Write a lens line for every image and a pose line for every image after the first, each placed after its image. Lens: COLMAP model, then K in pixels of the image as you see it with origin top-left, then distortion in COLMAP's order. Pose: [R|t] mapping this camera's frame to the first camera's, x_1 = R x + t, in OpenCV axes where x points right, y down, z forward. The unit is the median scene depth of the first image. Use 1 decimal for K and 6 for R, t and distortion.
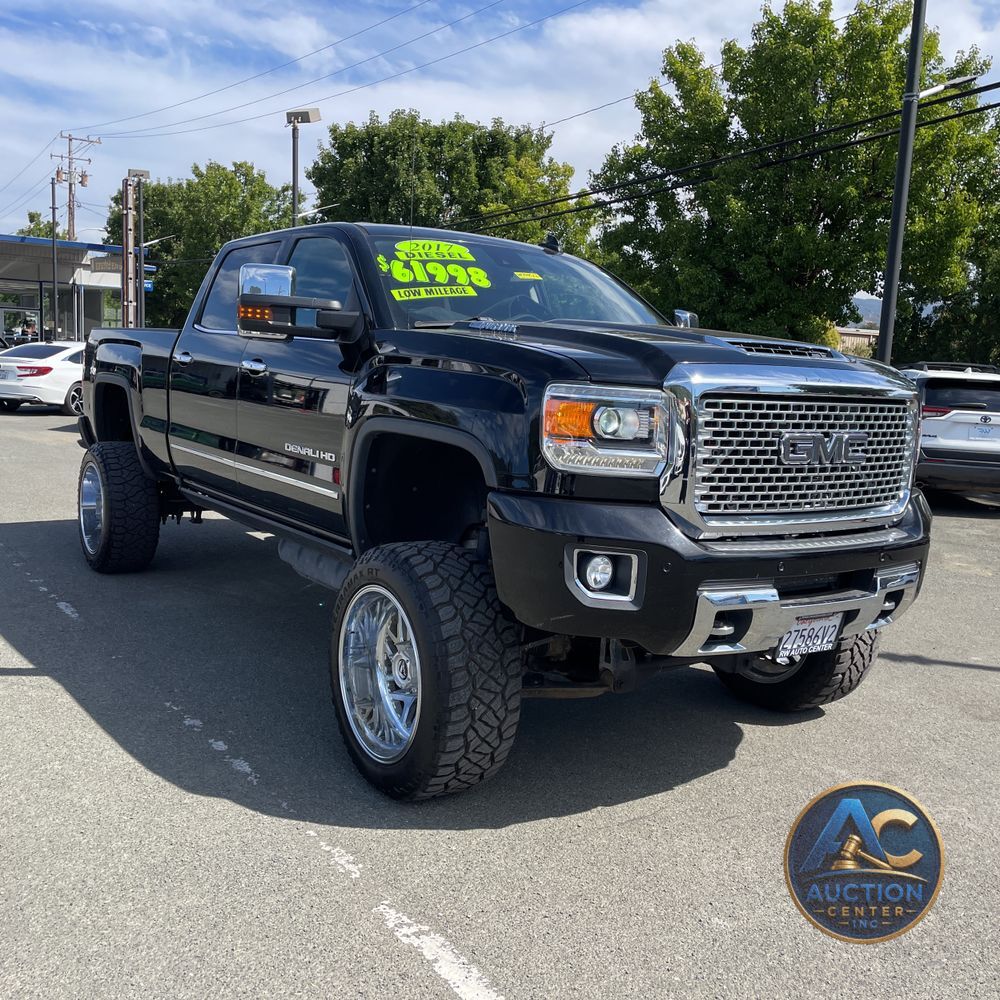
lens RADIAL K [[1001.2, 0, 494.7], [0, 1001.2, 474.2], [0, 0, 1]] dist [0.094668, -0.124920]
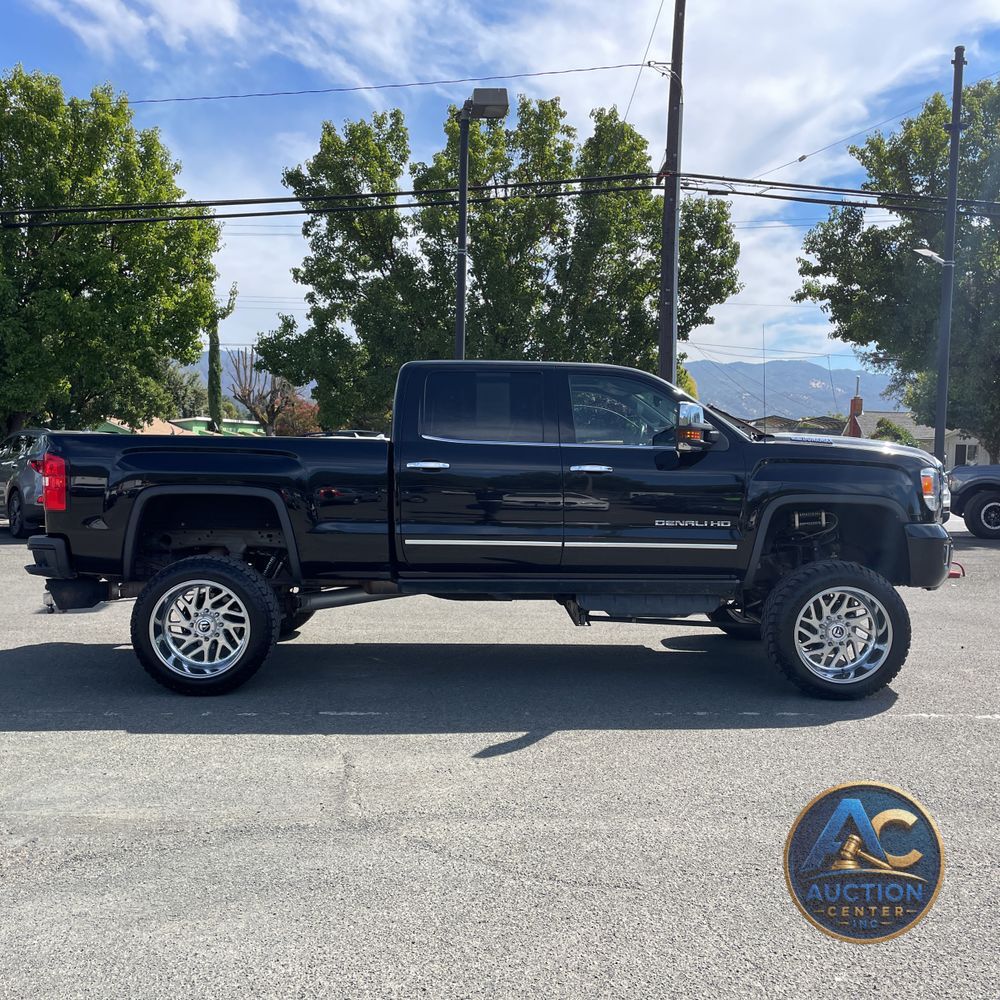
lens RADIAL K [[1006.3, 0, 502.4], [0, 1006.3, 479.0], [0, 0, 1]] dist [0.088444, -0.112908]
pose [[0.560140, -0.068346, 0.825574, -0.317495], [0.103356, 0.994569, 0.012211, -0.027239], [-0.821925, 0.078488, 0.564162, 0.074684]]
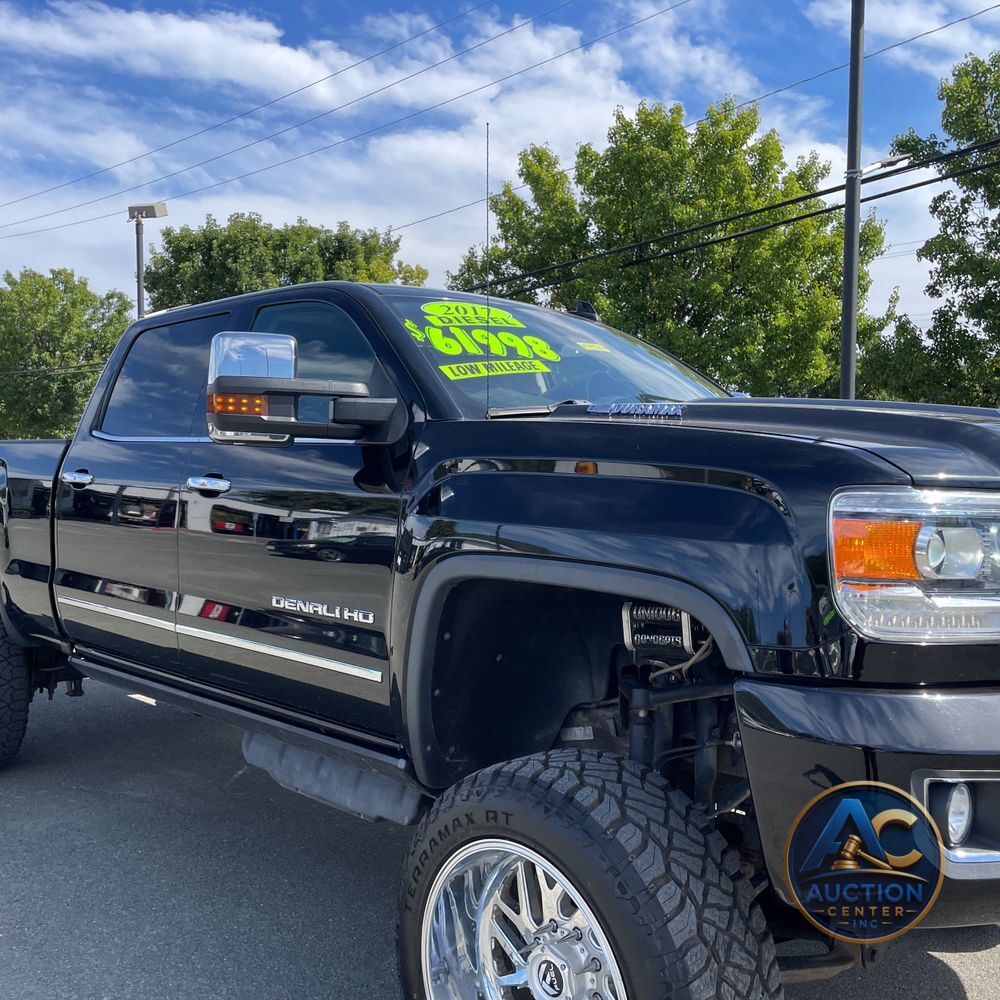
lens RADIAL K [[1006.3, 0, 502.4], [0, 1006.3, 479.0], [0, 0, 1]] dist [0.088444, -0.112908]
pose [[0.984941, -0.040865, 0.167992, -0.035214], [0.057131, 0.994011, -0.093161, -0.007773], [-0.163179, 0.101355, 0.981376, 0.063674]]
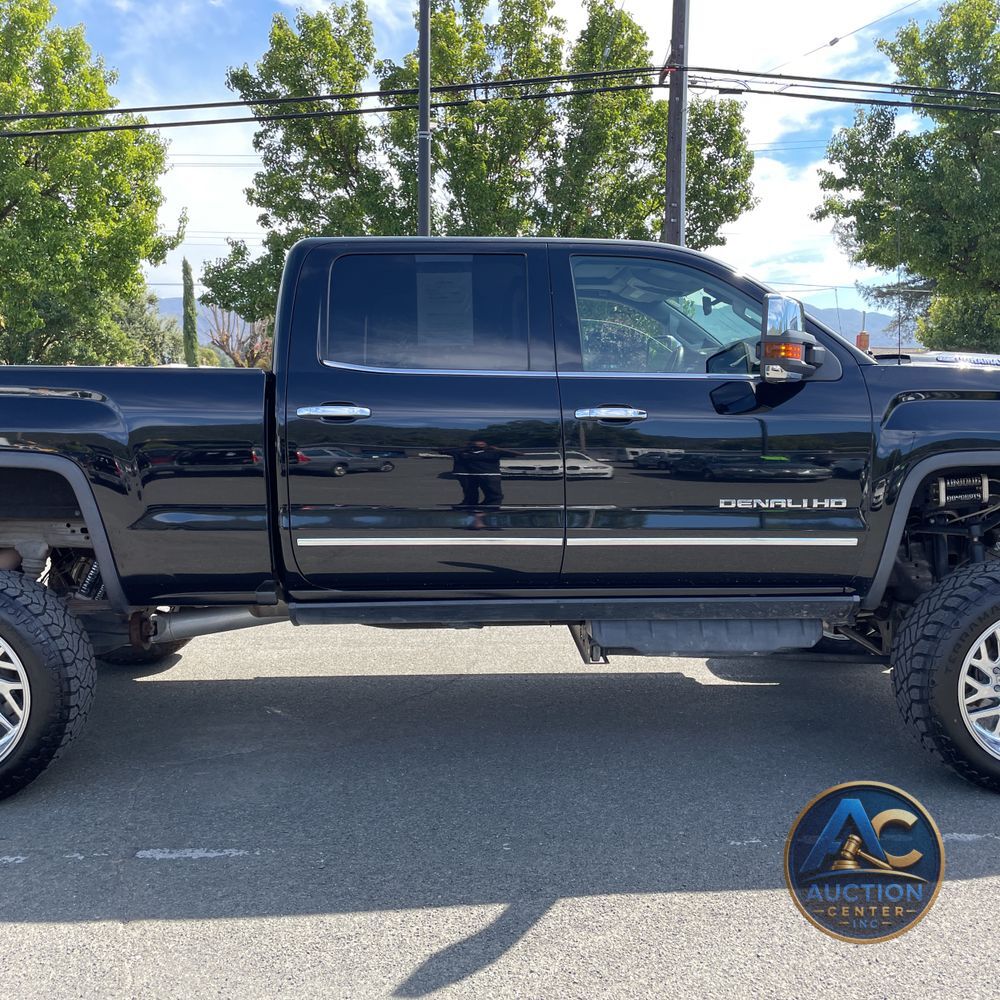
lens RADIAL K [[1006.3, 0, 502.4], [0, 1006.3, 479.0], [0, 0, 1]] dist [0.088444, -0.112908]
pose [[0.551448, -0.121061, 0.825378, -0.212657], [0.116842, 0.990870, 0.067270, -0.026691], [-0.825986, 0.059343, 0.560558, 0.139310]]
